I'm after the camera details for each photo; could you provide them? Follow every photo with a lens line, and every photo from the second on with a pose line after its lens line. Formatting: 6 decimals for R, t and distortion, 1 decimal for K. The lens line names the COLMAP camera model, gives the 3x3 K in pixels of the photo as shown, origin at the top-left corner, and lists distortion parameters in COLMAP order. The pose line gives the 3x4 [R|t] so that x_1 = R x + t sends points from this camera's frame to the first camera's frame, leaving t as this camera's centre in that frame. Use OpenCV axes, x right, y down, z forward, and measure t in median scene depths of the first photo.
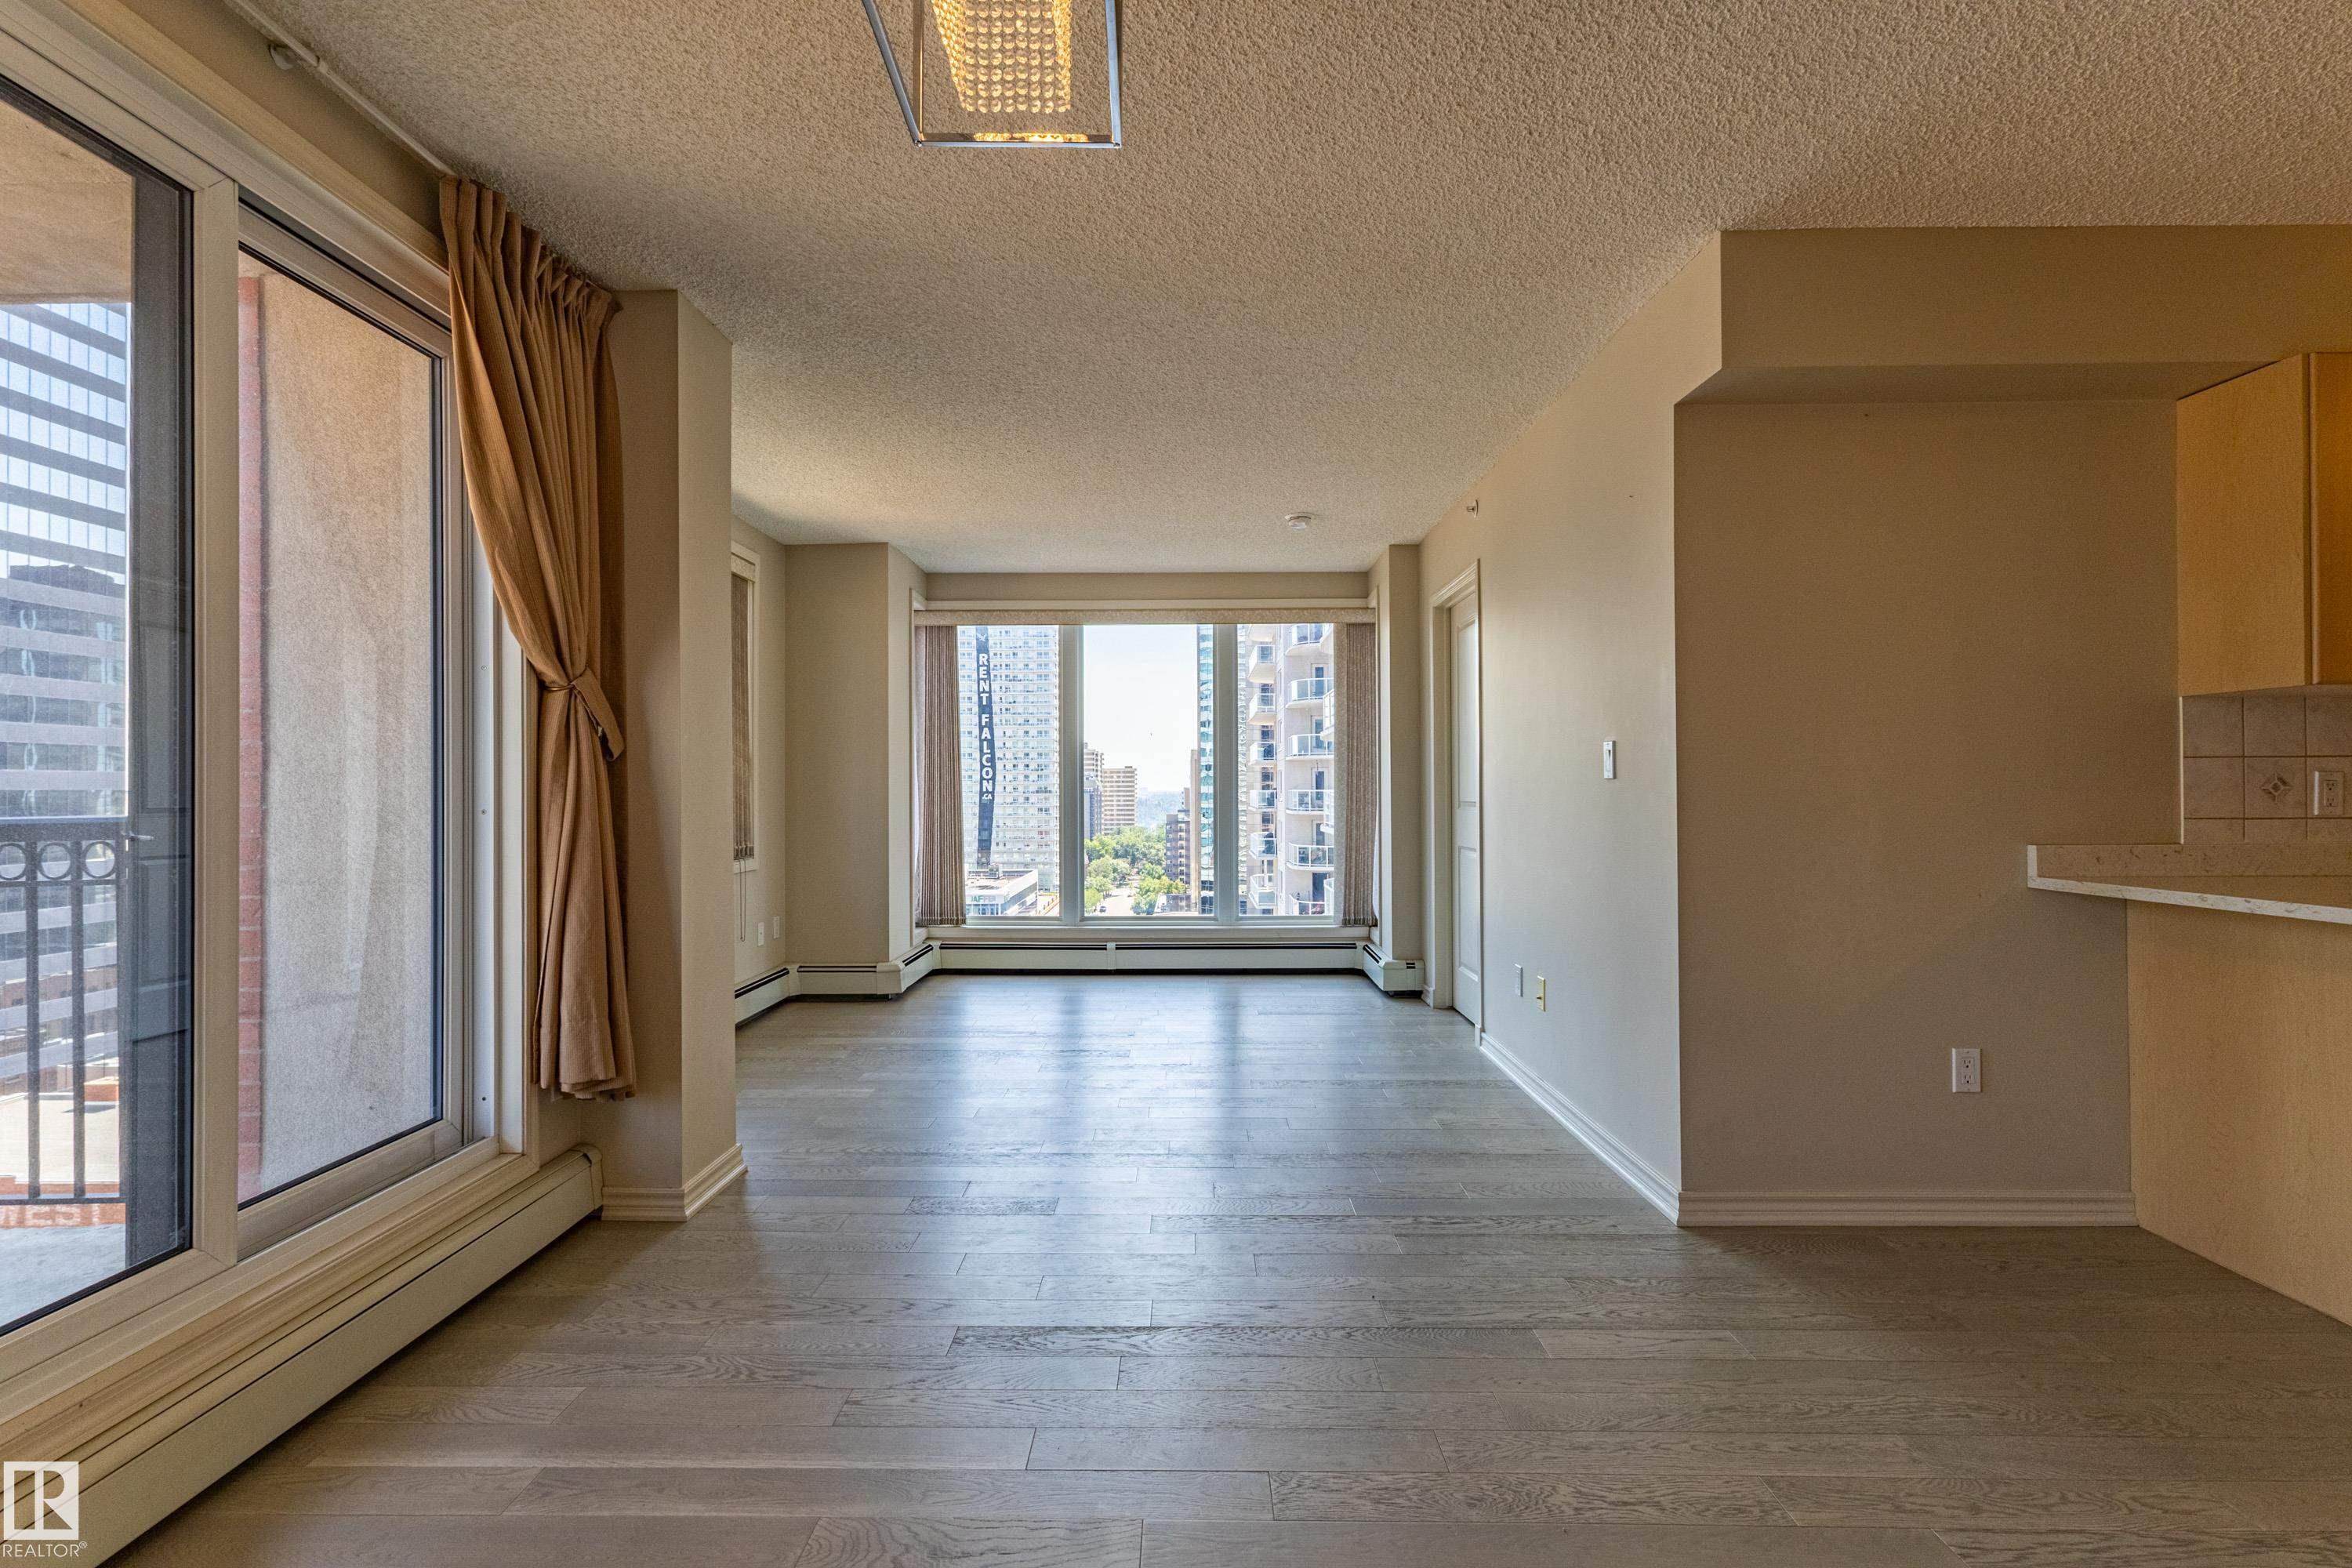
lens RADIAL K [[1094.5, 0, 1176.0], [0, 1094.5, 784.0], [0, 0, 1]] dist [0.019646, -0.000030]
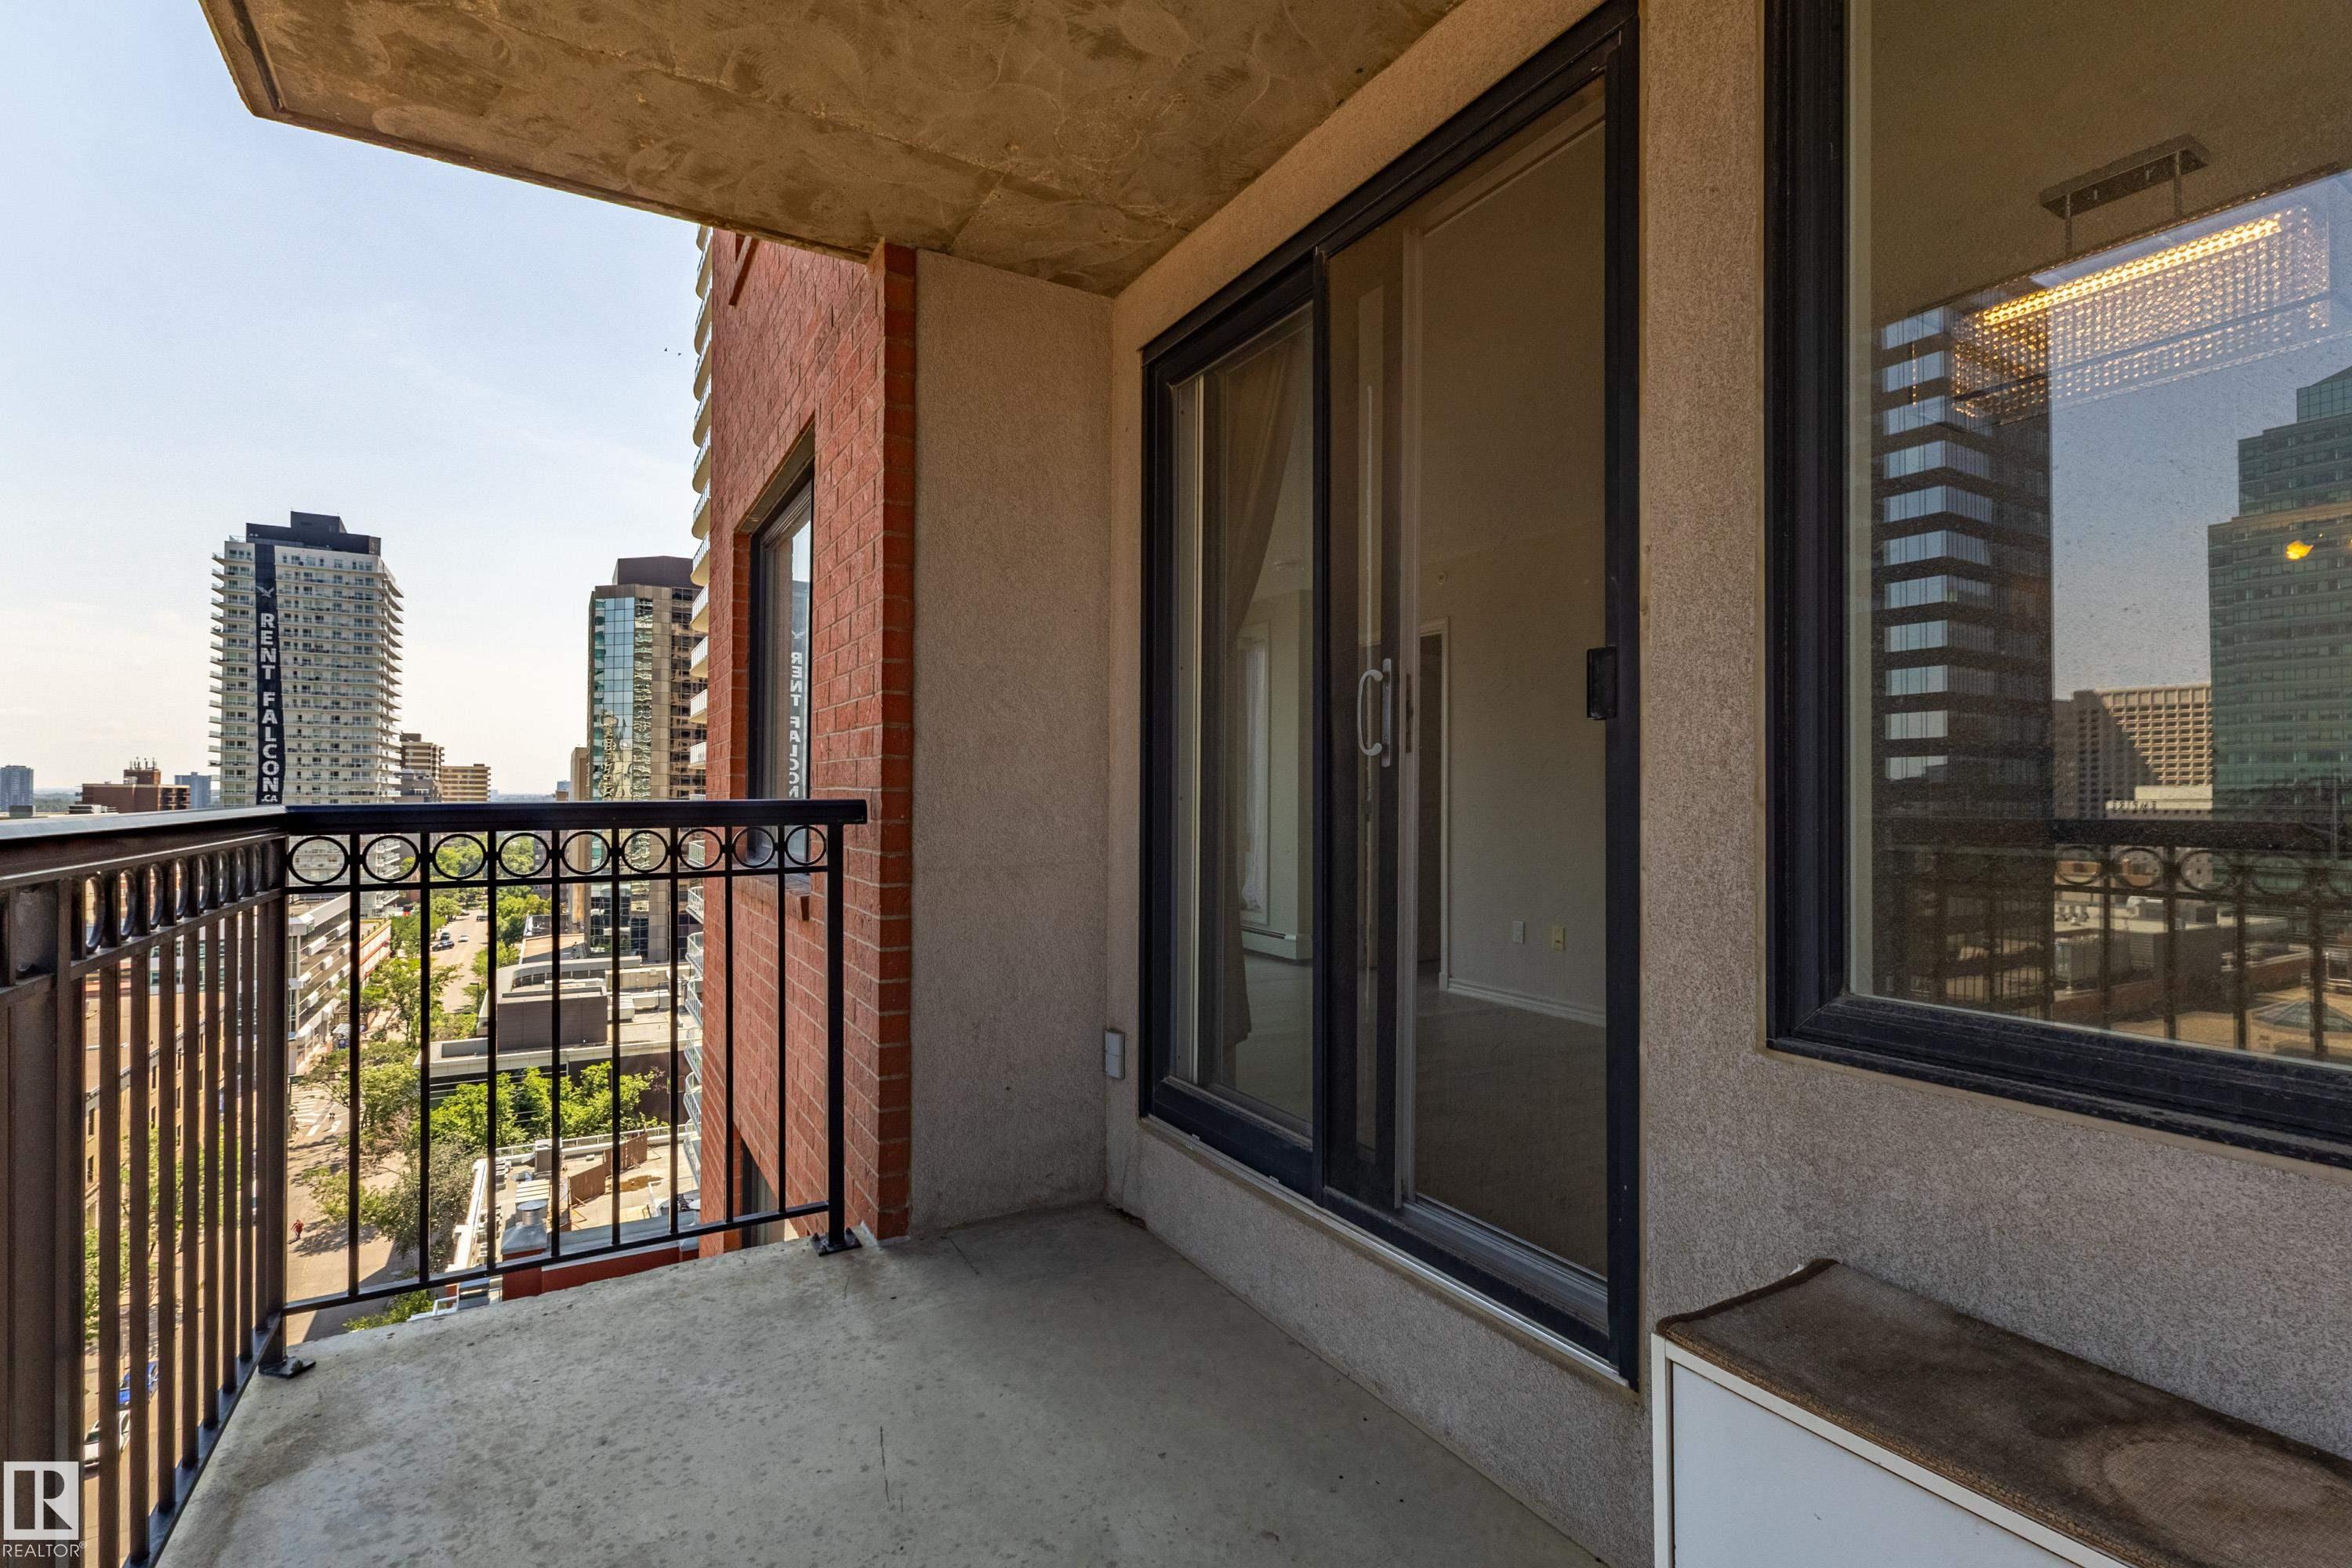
lens RADIAL K [[1094.5, 0, 1176.0], [0, 1094.5, 784.0], [0, 0, 1]] dist [0.019646, -0.000030]
pose [[0.861172, 0.017021, 0.508029, -0.767023], [-0.013799, 0.999854, -0.010107, 0.014124], [-0.508127, 0.001693, 0.861281, 0.037529]]
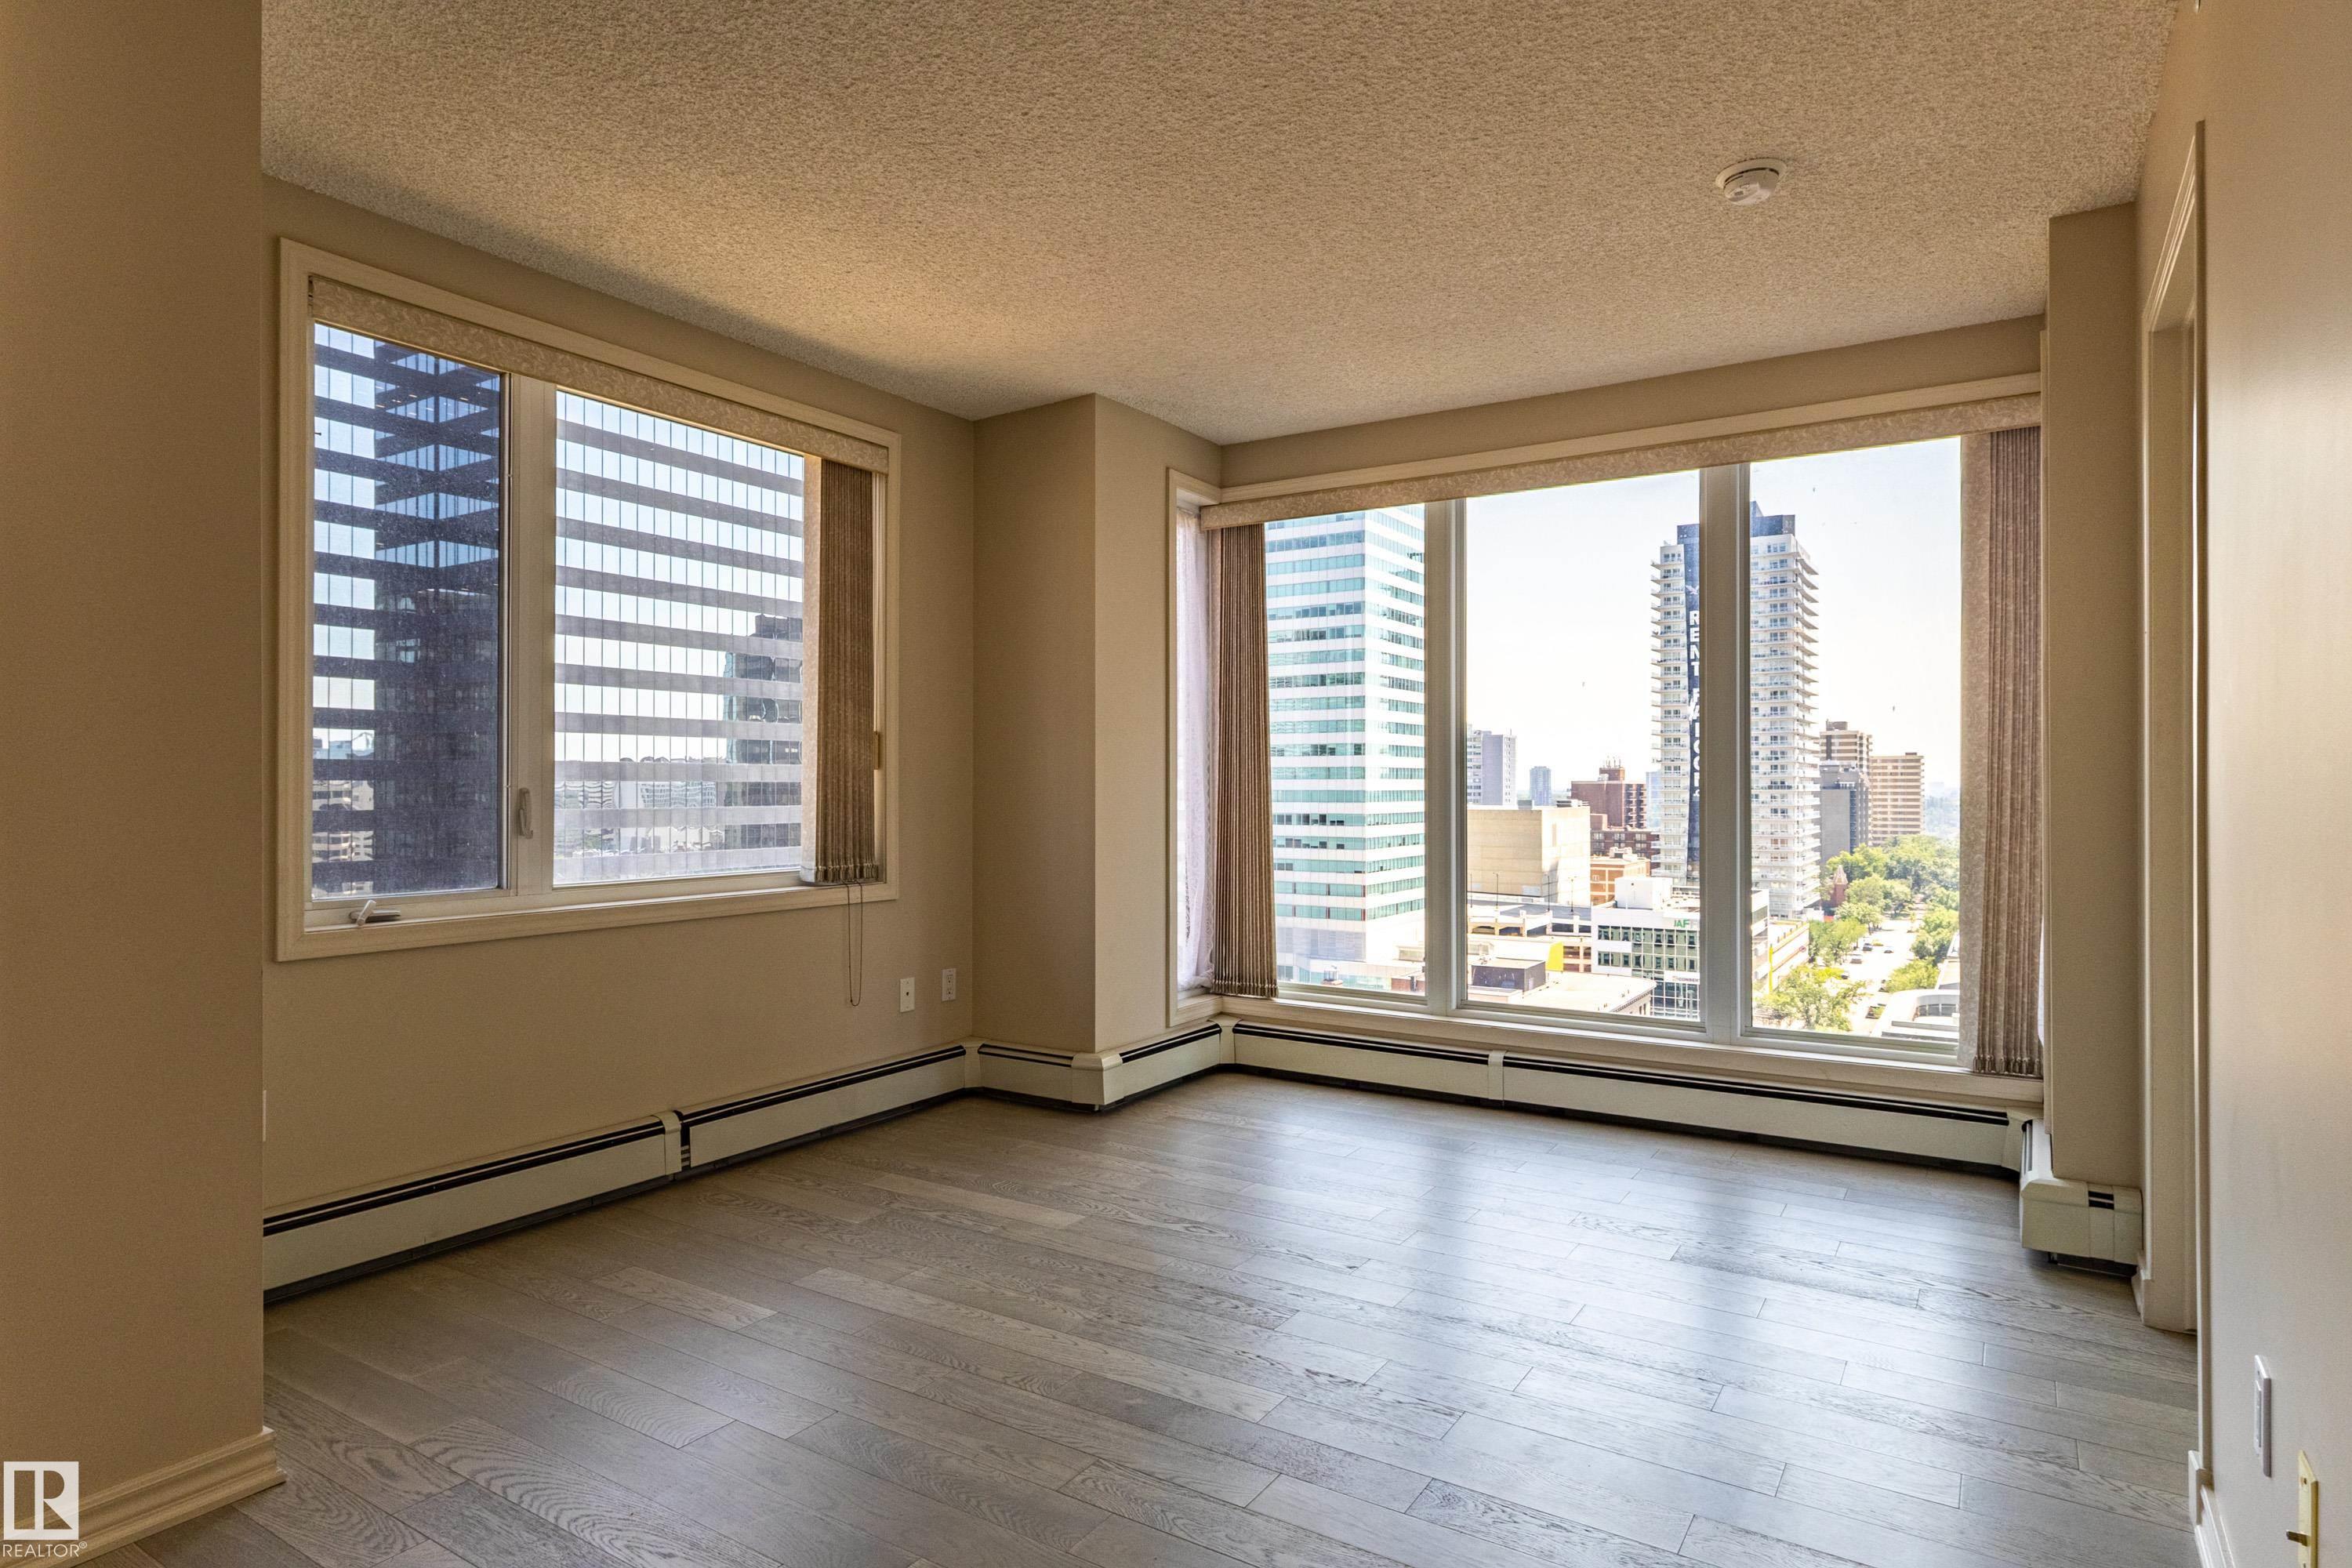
lens RADIAL K [[1305.9, 0, 1176.0], [0, 1305.9, 784.0], [0, 0, 1]] dist [0.005847, 0.001282]
pose [[0.848672, 0.002828, -0.528911, 0.155779], [-0.000060, 0.999986, 0.005251, 0.001871], [0.528919, -0.004425, 0.848661, 0.333238]]
